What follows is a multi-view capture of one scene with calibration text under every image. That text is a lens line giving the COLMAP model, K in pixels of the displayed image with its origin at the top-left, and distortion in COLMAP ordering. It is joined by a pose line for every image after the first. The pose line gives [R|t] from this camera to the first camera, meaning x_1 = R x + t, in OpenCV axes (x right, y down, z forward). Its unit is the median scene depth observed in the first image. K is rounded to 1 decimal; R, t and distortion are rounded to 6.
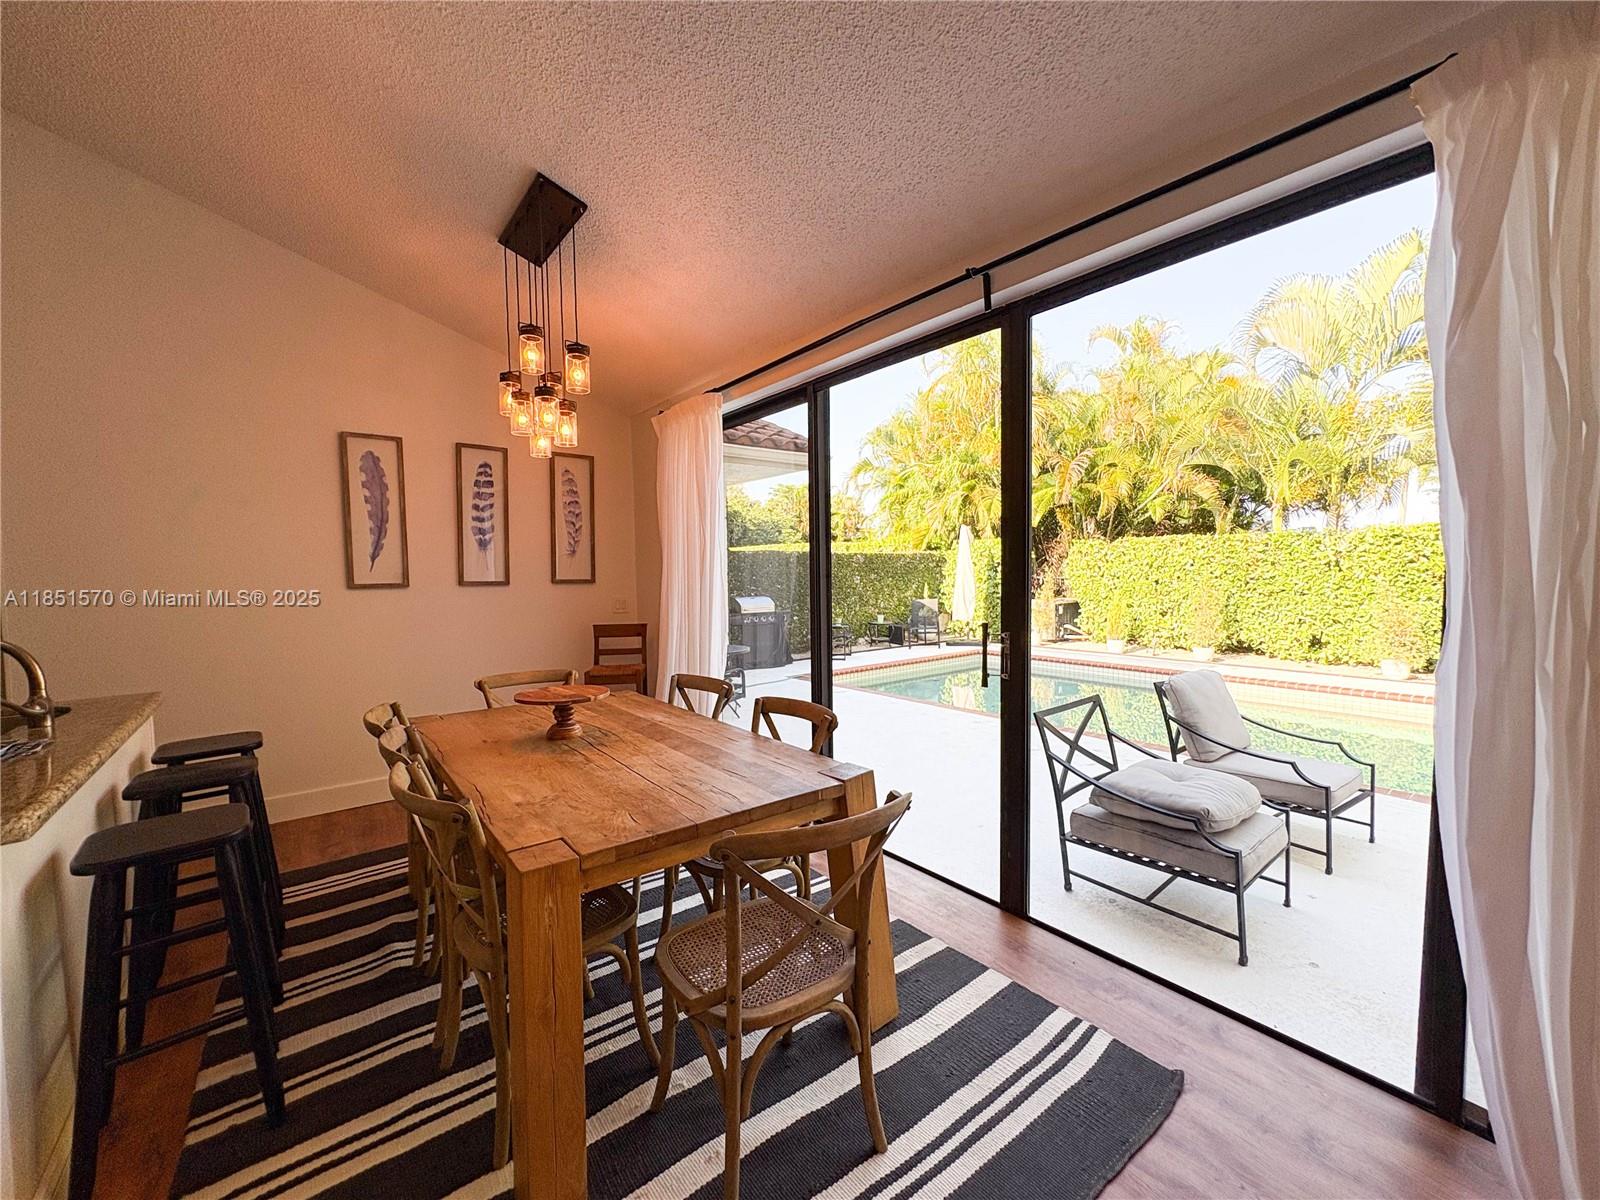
lens RADIAL K [[637.3, 0, 794.6], [0, 637.3, 597.7], [0, 0, 1]] dist [-0.006648, -0.000415]
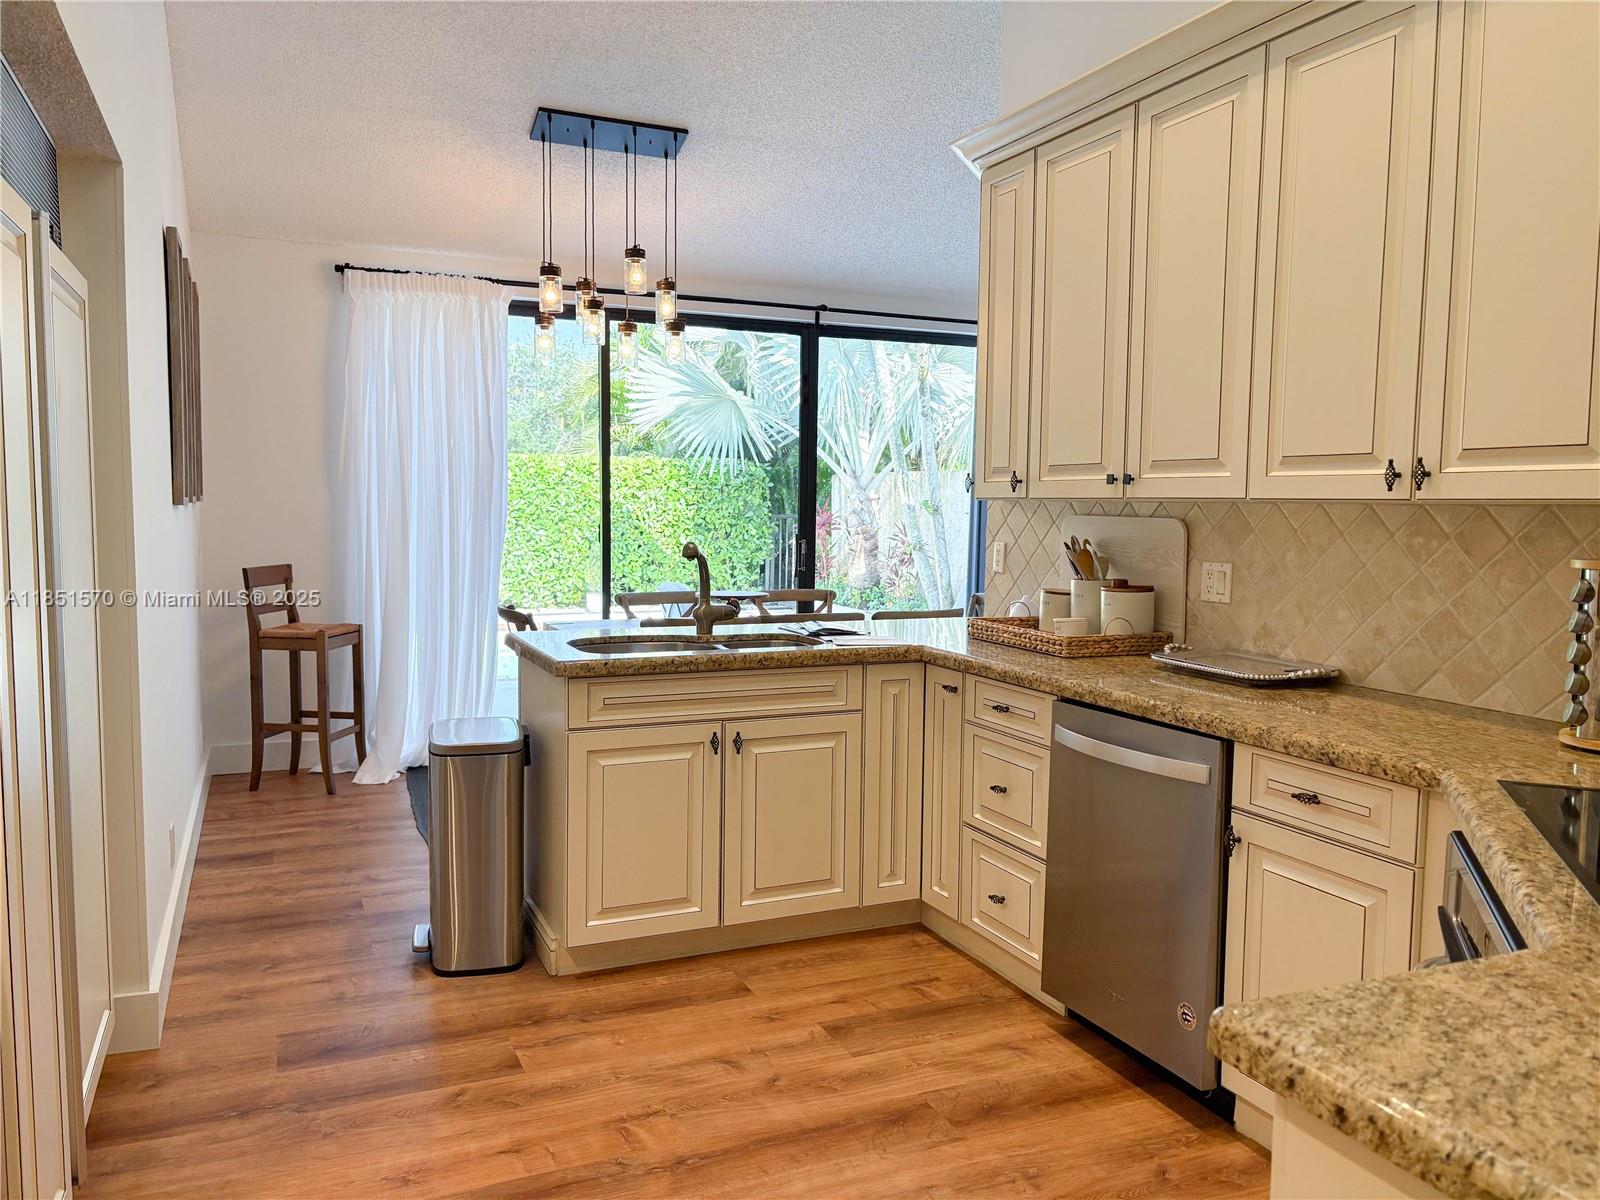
lens RADIAL K [[1213.4, 0, 802.1], [0, 1213.4, 601.6], [0, 0, 1]] dist [0.039340, -0.028222]
pose [[0.245072, -0.063341, 0.967434, -0.668044], [0.020822, 0.997977, 0.060066, 0.007366], [-0.969281, 0.005424, 0.245895, 0.079556]]
